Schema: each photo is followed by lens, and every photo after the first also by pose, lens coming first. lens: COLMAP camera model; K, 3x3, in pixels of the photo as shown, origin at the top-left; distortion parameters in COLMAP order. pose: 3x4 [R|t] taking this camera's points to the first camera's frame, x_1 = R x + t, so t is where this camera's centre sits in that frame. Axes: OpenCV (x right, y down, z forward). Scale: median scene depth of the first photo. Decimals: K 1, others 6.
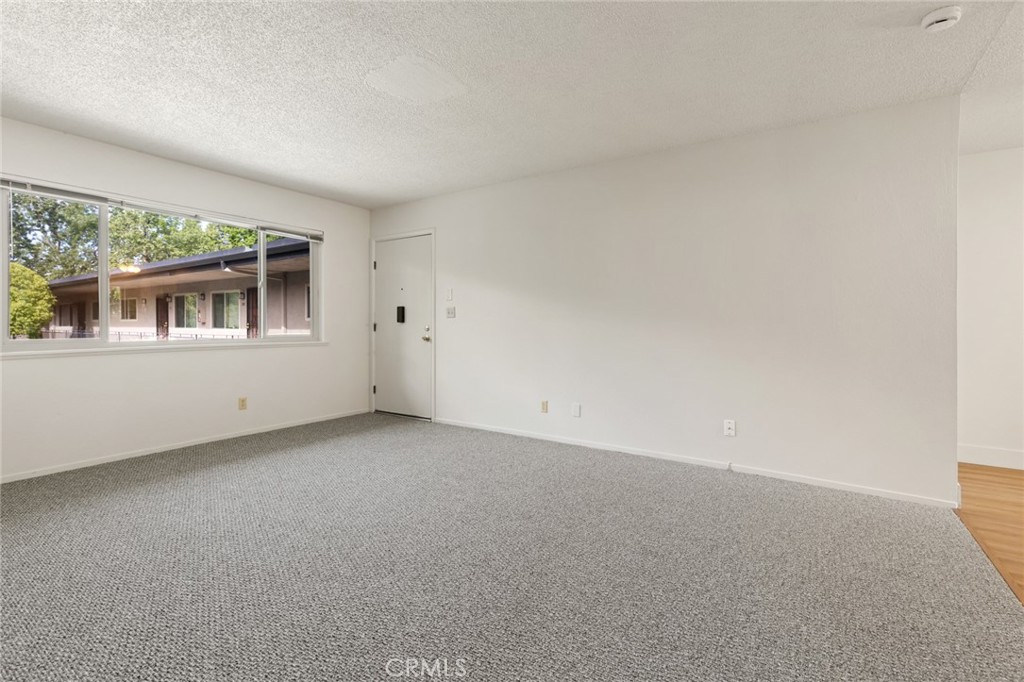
lens RADIAL K [[463.9, 0, 514.1], [0, 463.9, 334.9], [0, 0, 1]] dist [0.002210, 0.000100]
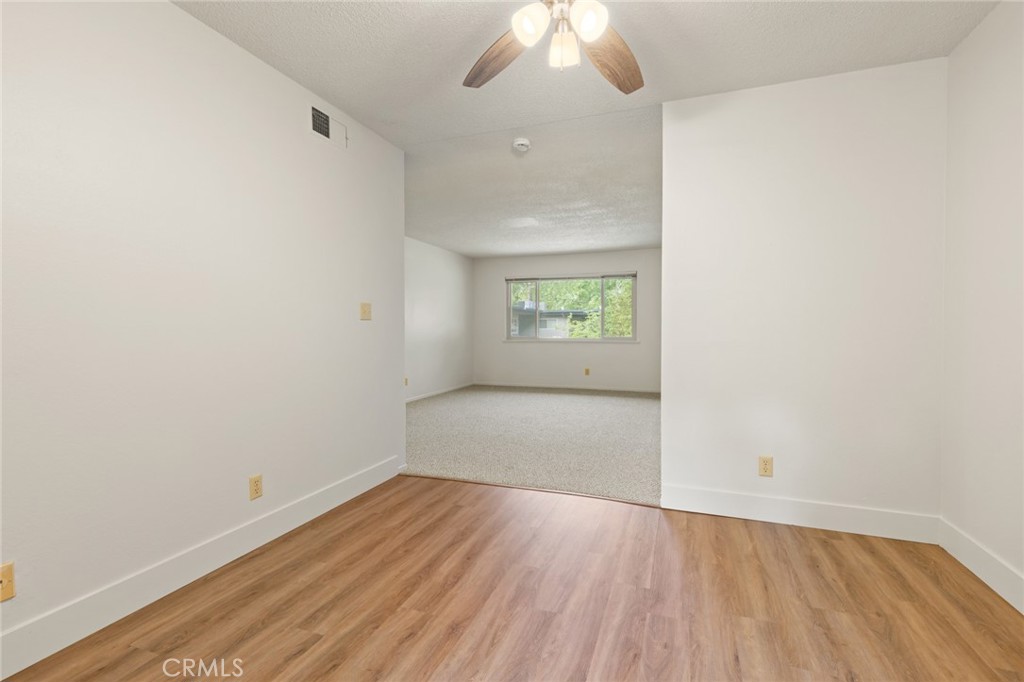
lens RADIAL K [[463.9, 0, 512.6], [0, 463.9, 340.1], [0, 0, 1]] dist [0.002210, 0.000100]
pose [[0.213001, 0.017934, -0.976887, 1.194372], [-0.025763, 0.999587, 0.012733, 0.001835], [0.976712, 0.022456, 0.213375, 0.293437]]
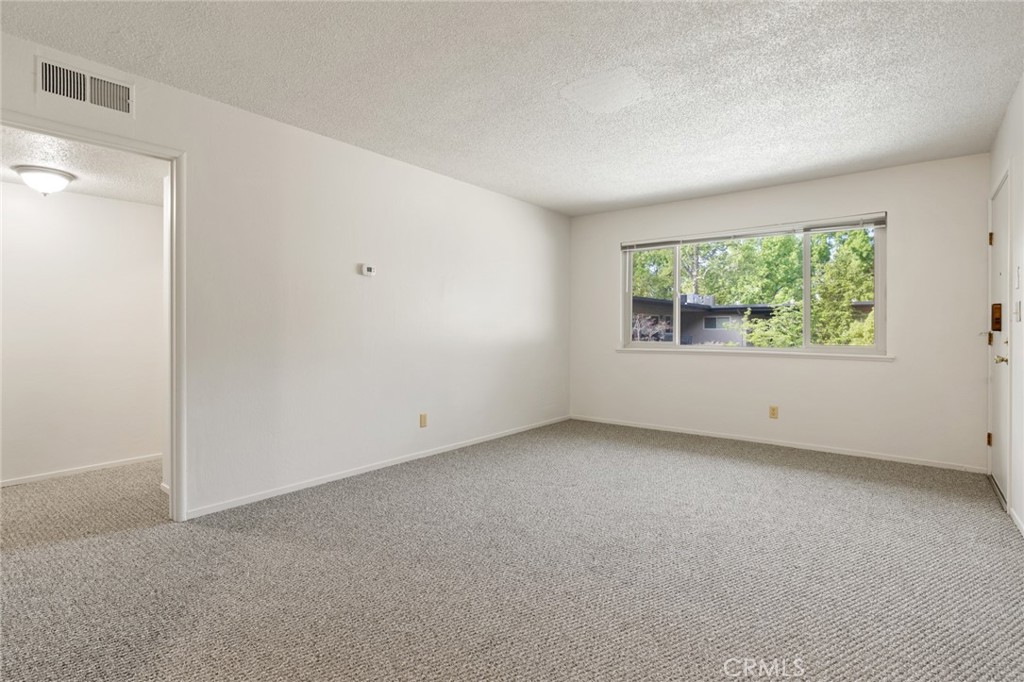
lens RADIAL K [[500.4, 0, 514.6], [0, 500.4, 330.6], [0, 0, 1]] dist [-0.005696, -0.000305]
pose [[-0.102964, -0.002126, -0.994683, 0.530569], [-0.030437, 0.999536, 0.001014, -0.010540], [0.994219, 0.030380, -0.102981, 0.552433]]
